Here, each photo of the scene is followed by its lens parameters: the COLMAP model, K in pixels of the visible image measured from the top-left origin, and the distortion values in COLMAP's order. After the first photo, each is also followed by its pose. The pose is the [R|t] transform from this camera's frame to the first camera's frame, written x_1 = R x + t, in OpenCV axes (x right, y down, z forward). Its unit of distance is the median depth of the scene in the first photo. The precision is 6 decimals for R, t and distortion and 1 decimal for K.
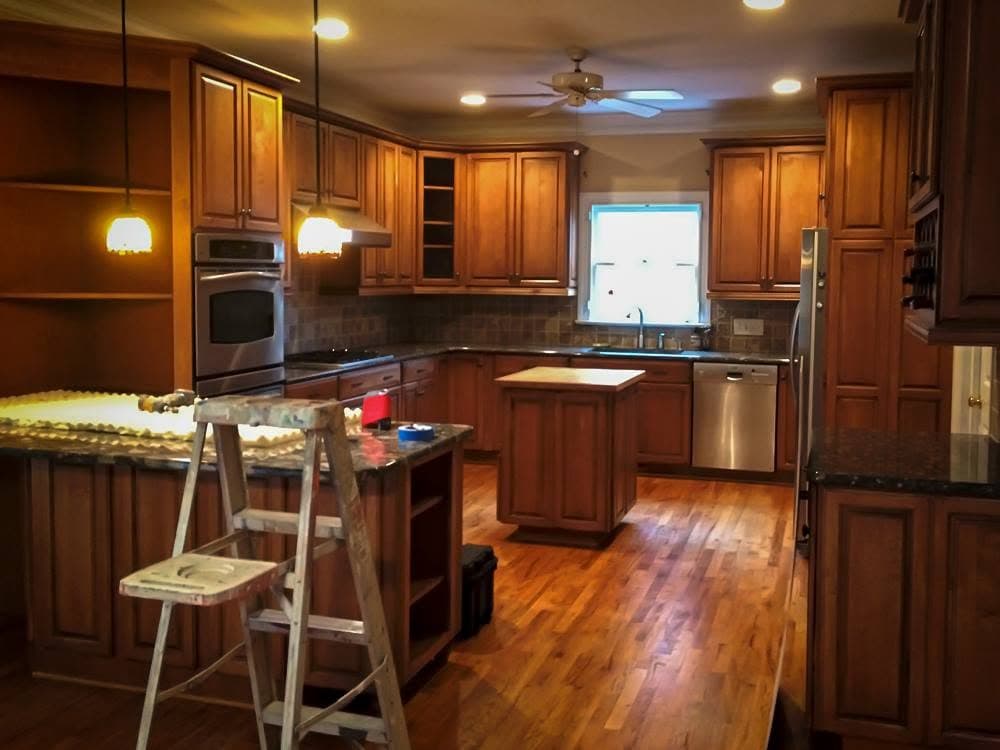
lens RADIAL K [[1109.6, 0, 500.0], [0, 1109.6, 375.0], [0, 0, 1]] dist [-0.117459, 0.000541]
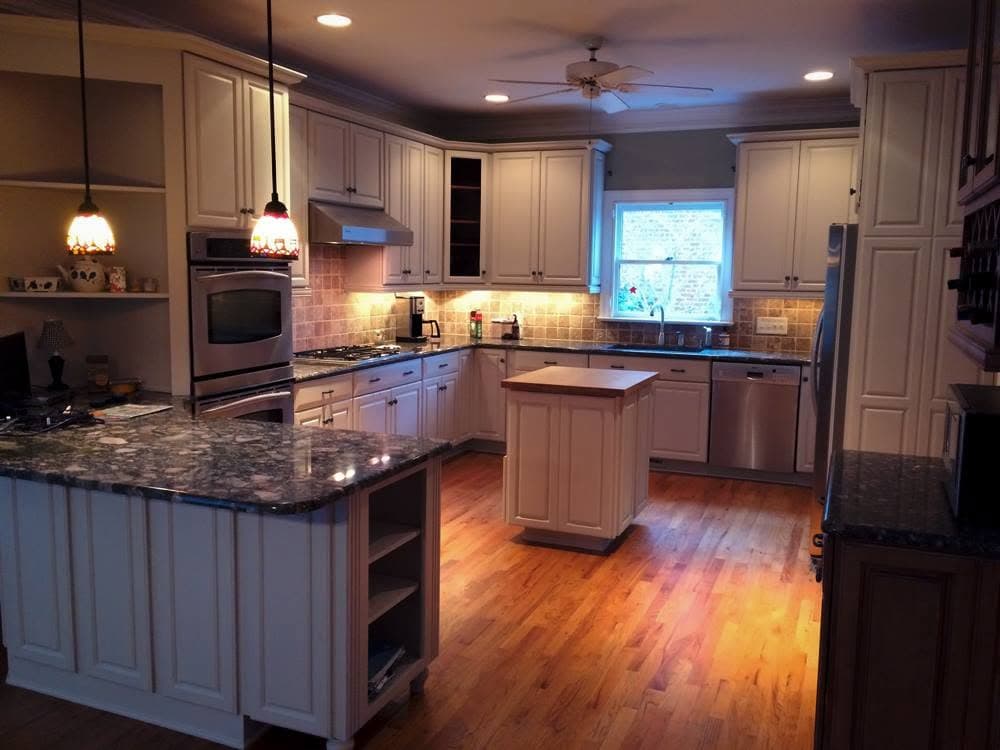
lens RADIAL K [[853.8, 0, 497.4], [0, 853.8, 392.4], [0, 0, 1]] dist [0.005245, -0.125662]
pose [[0.994339, 0.016824, -0.104909, 0.073484], [-0.010887, 0.998320, 0.056913, -0.029687], [0.105690, -0.055449, 0.992852, 0.245622]]
